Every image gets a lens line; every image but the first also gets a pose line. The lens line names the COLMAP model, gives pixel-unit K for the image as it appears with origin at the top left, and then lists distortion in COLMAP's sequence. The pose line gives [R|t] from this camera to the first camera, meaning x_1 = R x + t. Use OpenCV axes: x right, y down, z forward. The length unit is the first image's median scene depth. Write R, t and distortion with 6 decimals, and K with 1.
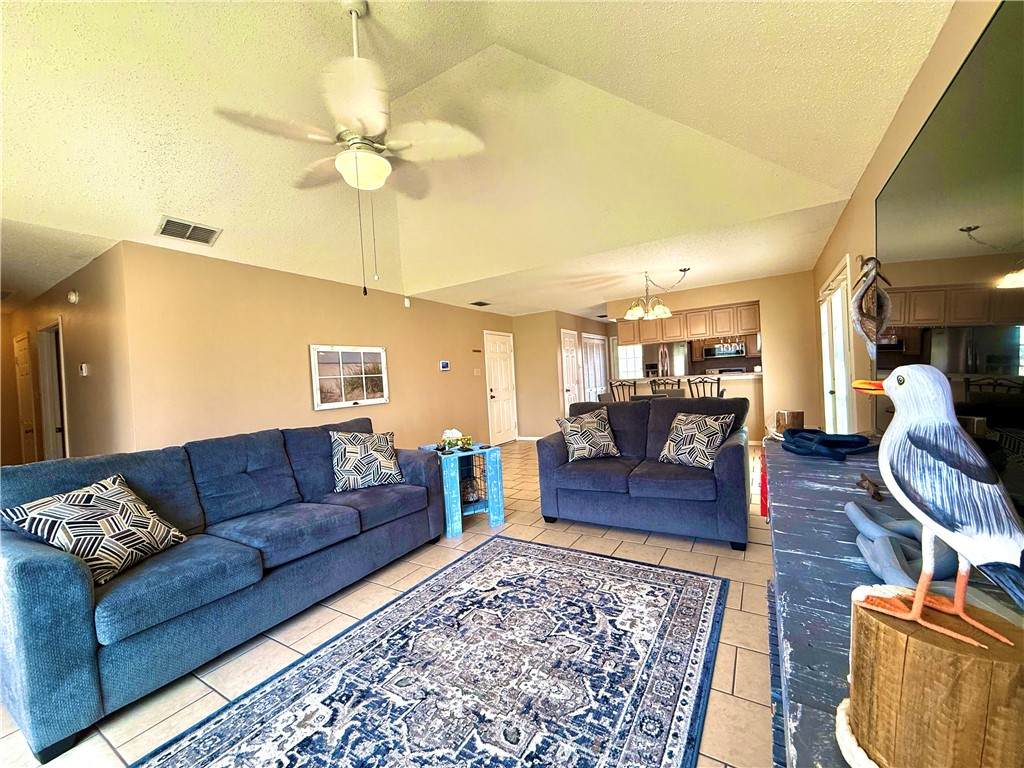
lens RADIAL K [[409.5, 0, 506.2], [0, 409.5, 388.4], [0, 0, 1]] dist [0.012986, -0.001393]
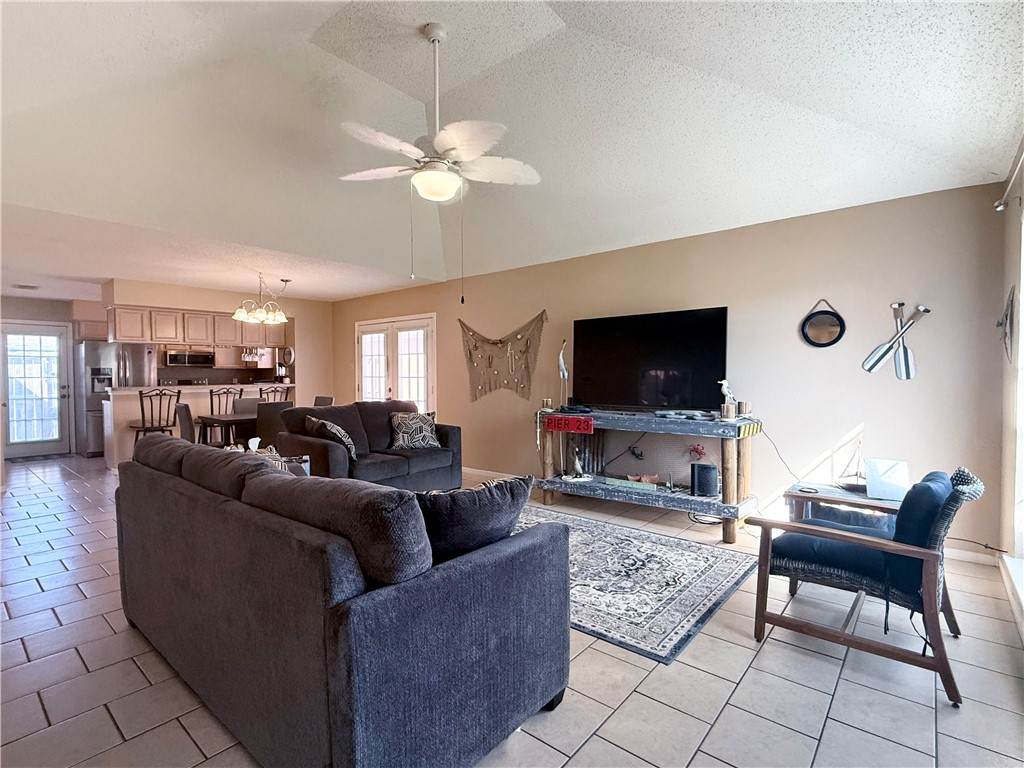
lens RADIAL K [[491.7, 0, 514.7], [0, 491.7, 382.5], [0, 0, 1]] dist [0.015663, 0.001738]
pose [[0.150575, 0.034498, 0.987996, -1.877780], [0.018722, 0.999112, -0.037740, 0.051766], [-0.988421, 0.024180, 0.149795, 0.745435]]
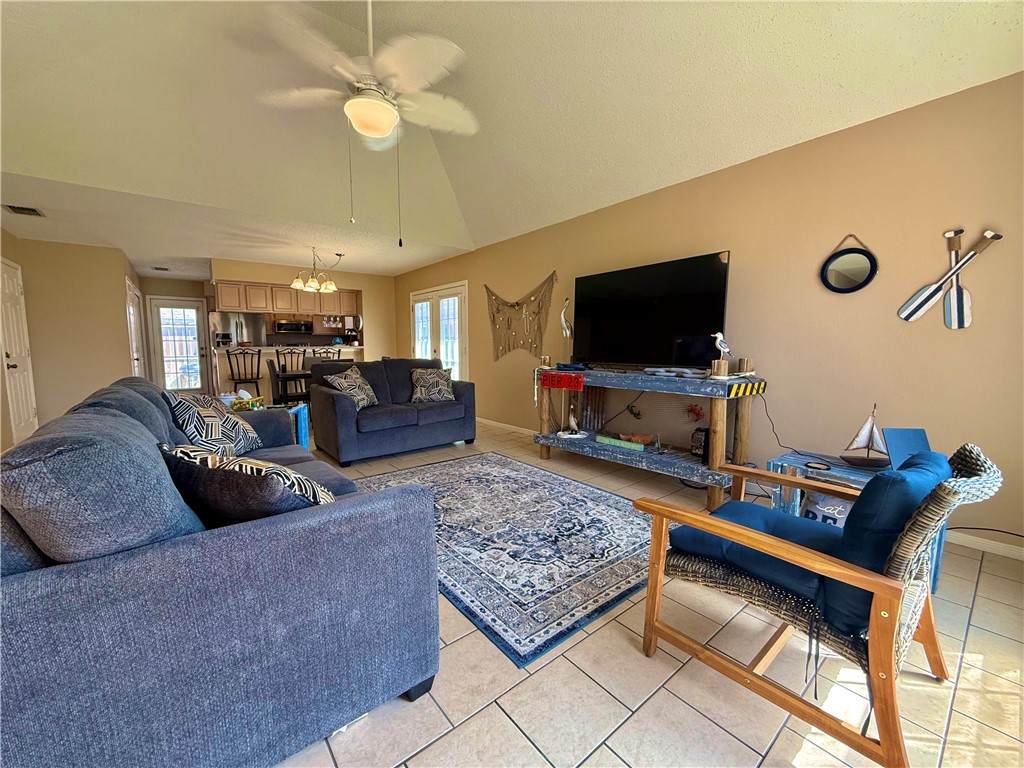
lens RADIAL K [[409.5, 0, 510.2], [0, 409.5, 390.4], [0, 0, 1]] dist [0.012986, -0.001393]
pose [[0.339040, -0.053172, 0.939268, -1.384847], [0.007738, 0.998525, 0.053733, 0.110634], [-0.940740, -0.010950, 0.338952, 0.361233]]
